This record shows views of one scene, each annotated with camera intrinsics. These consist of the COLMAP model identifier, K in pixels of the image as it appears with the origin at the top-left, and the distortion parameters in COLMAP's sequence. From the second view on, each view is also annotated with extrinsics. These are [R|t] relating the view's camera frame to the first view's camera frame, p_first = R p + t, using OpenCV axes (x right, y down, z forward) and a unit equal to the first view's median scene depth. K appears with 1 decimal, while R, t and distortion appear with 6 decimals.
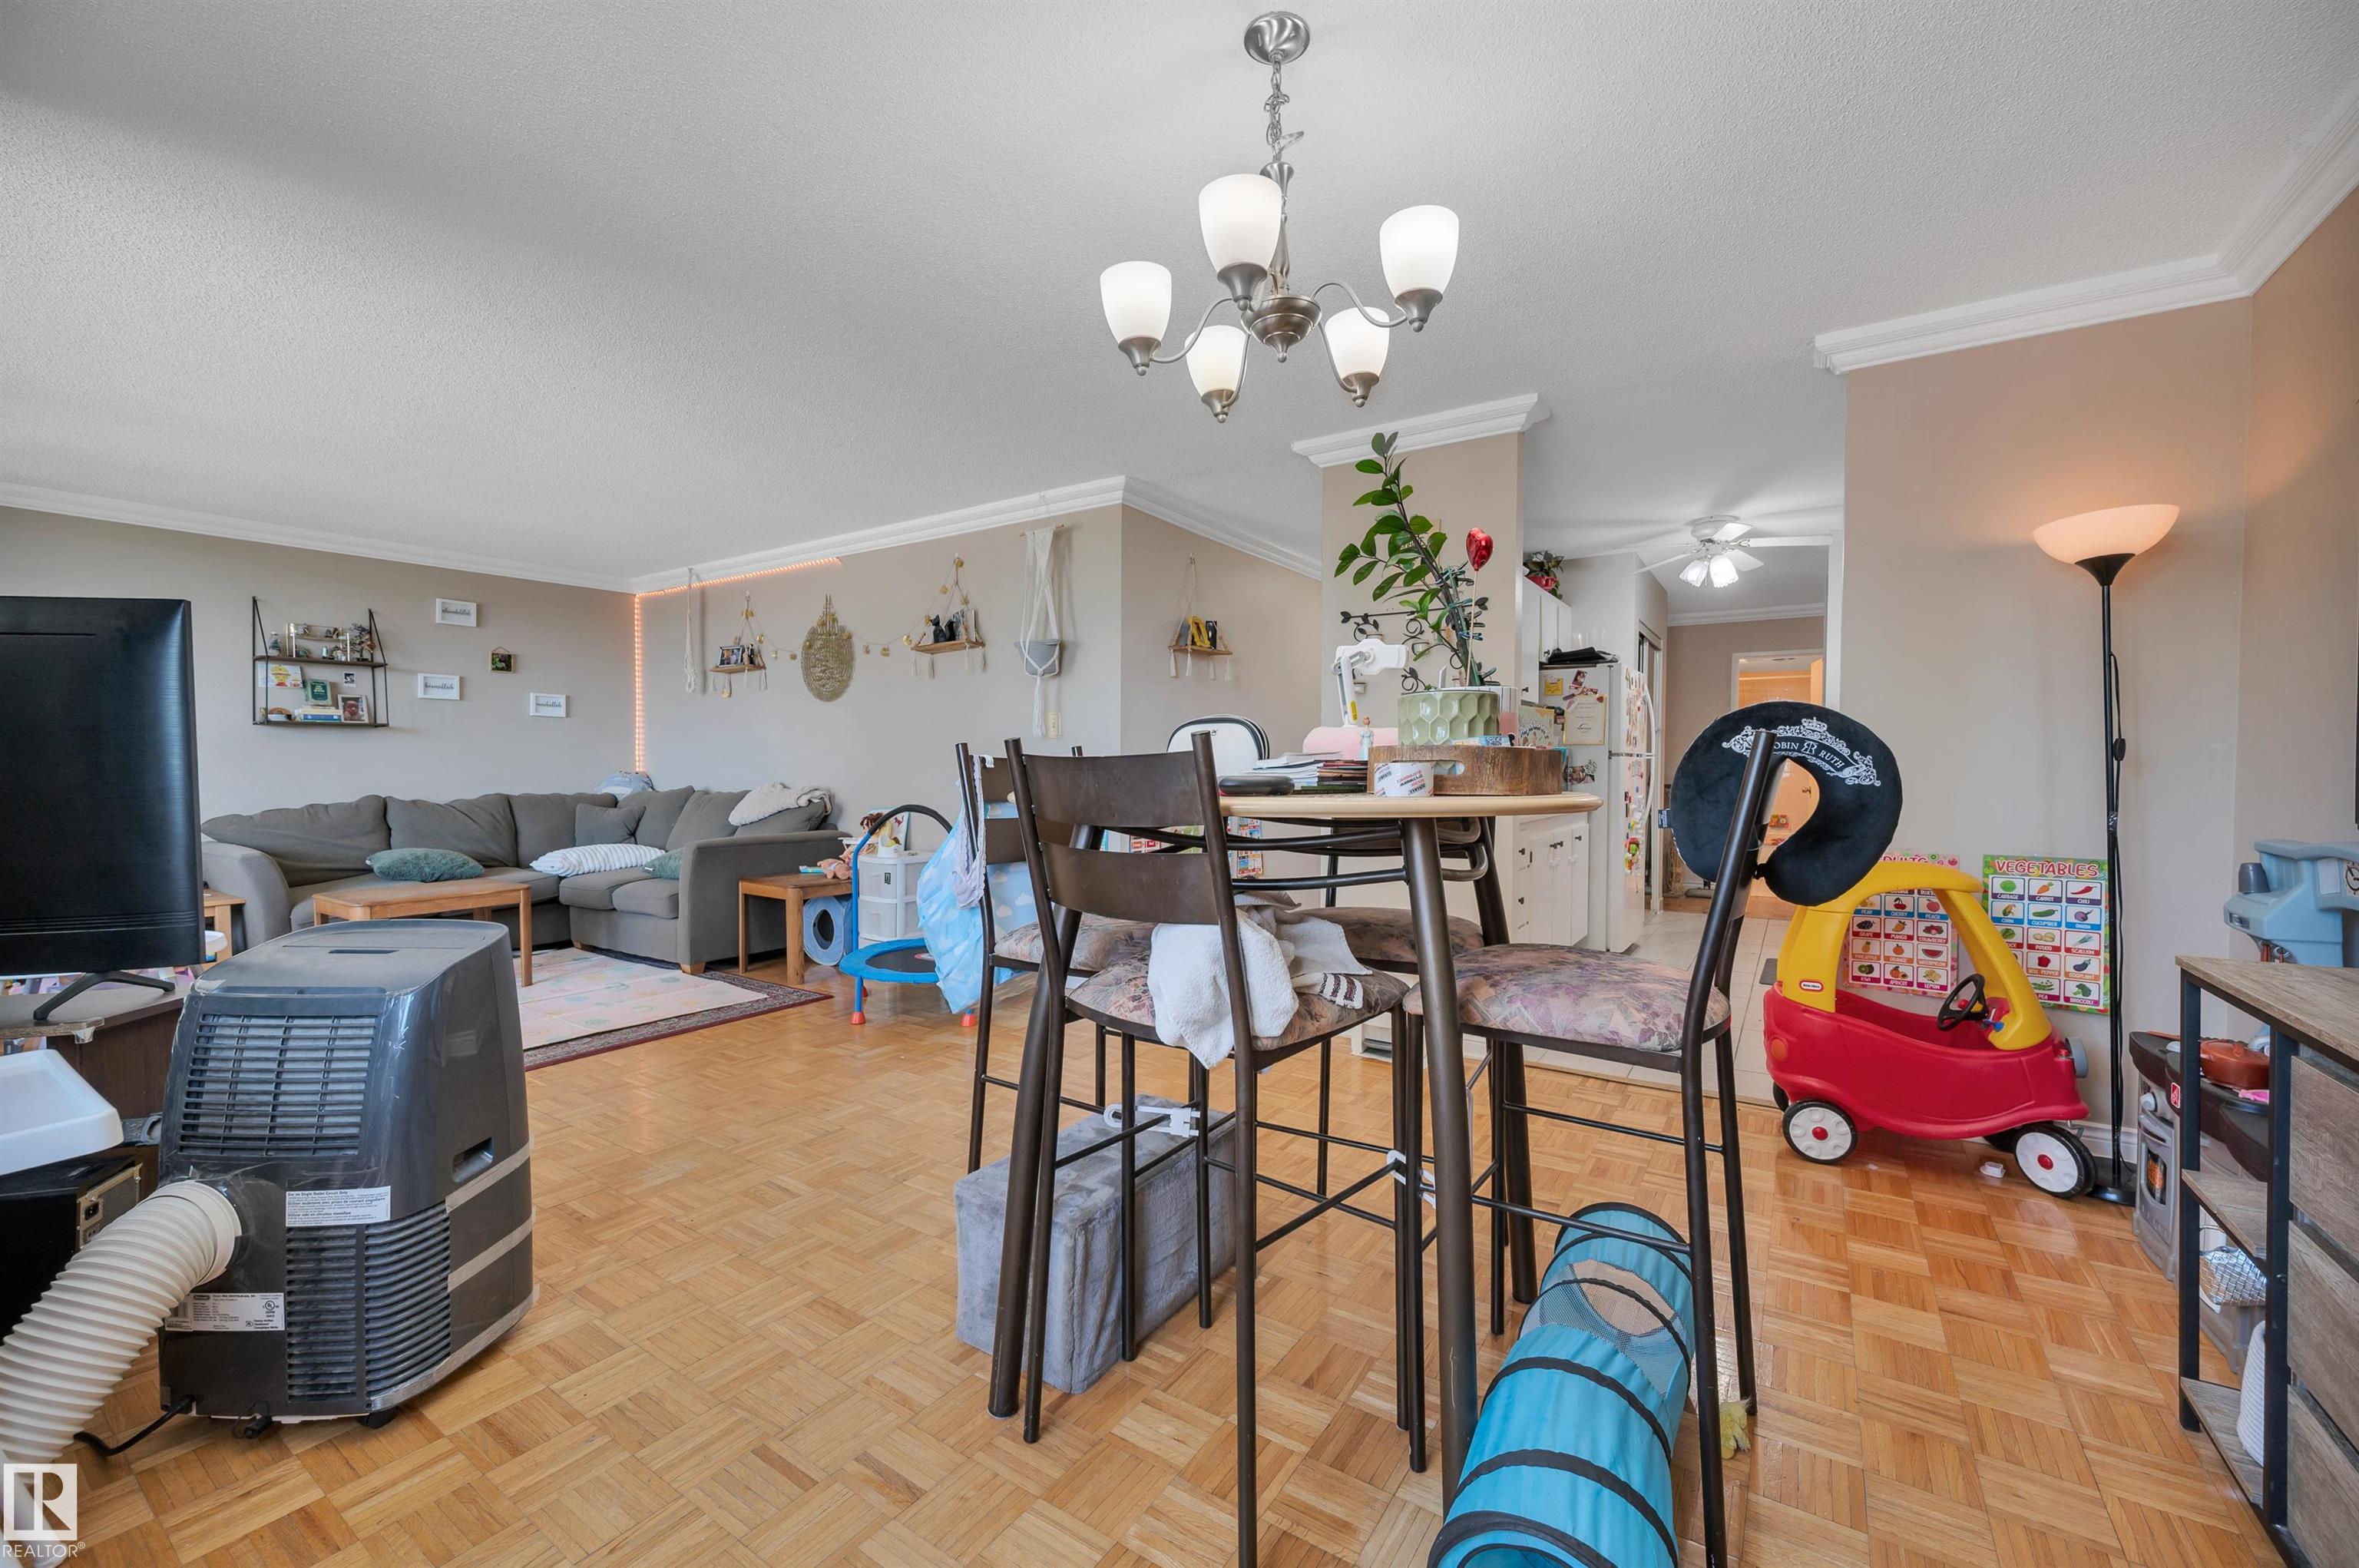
lens RADIAL K [[933.6, 0, 1183.3], [0, 933.6, 804.8], [0, 0, 1]] dist [-0.001512, -0.000072]
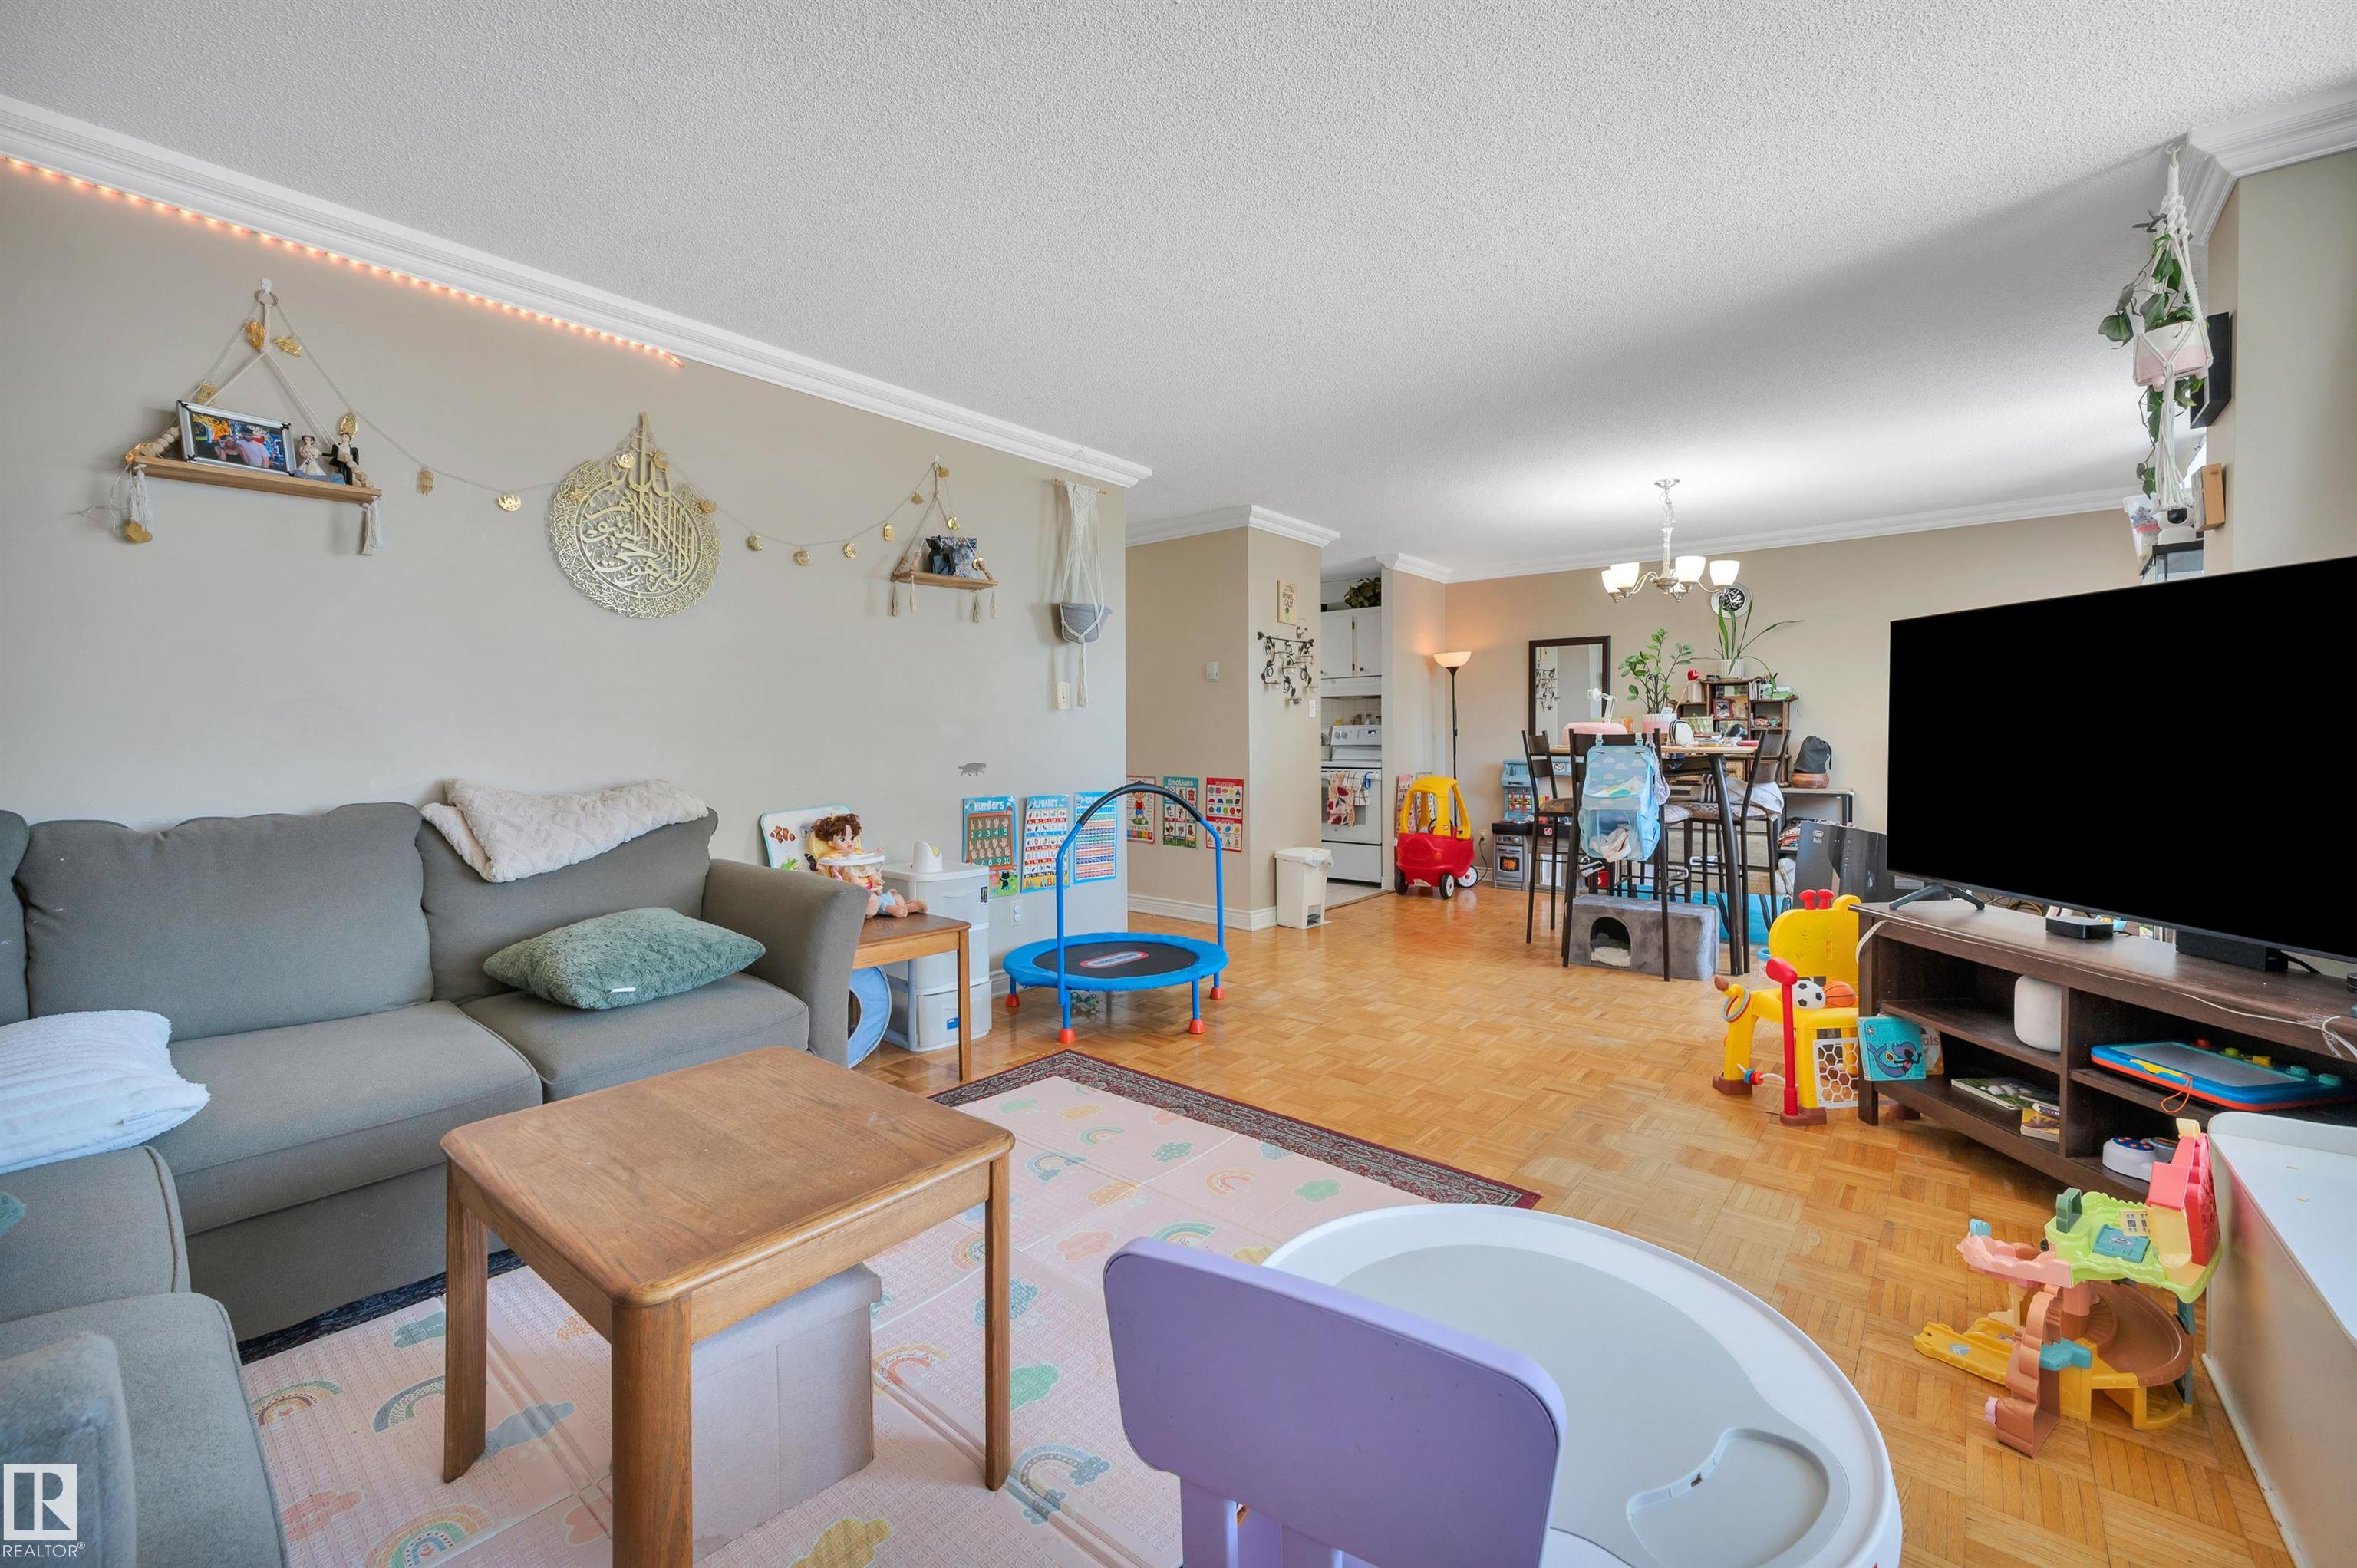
lens RADIAL K [[965.7, 0, 1186.8], [0, 965.7, 777.4], [0, 0, 1]] dist [-0.013010, -0.000036]
pose [[0.107611, -0.037315, 0.993493, -0.931151], [0.045311, 0.998441, 0.032593, -0.026228], [-0.993160, 0.041508, 0.109134, 0.675638]]
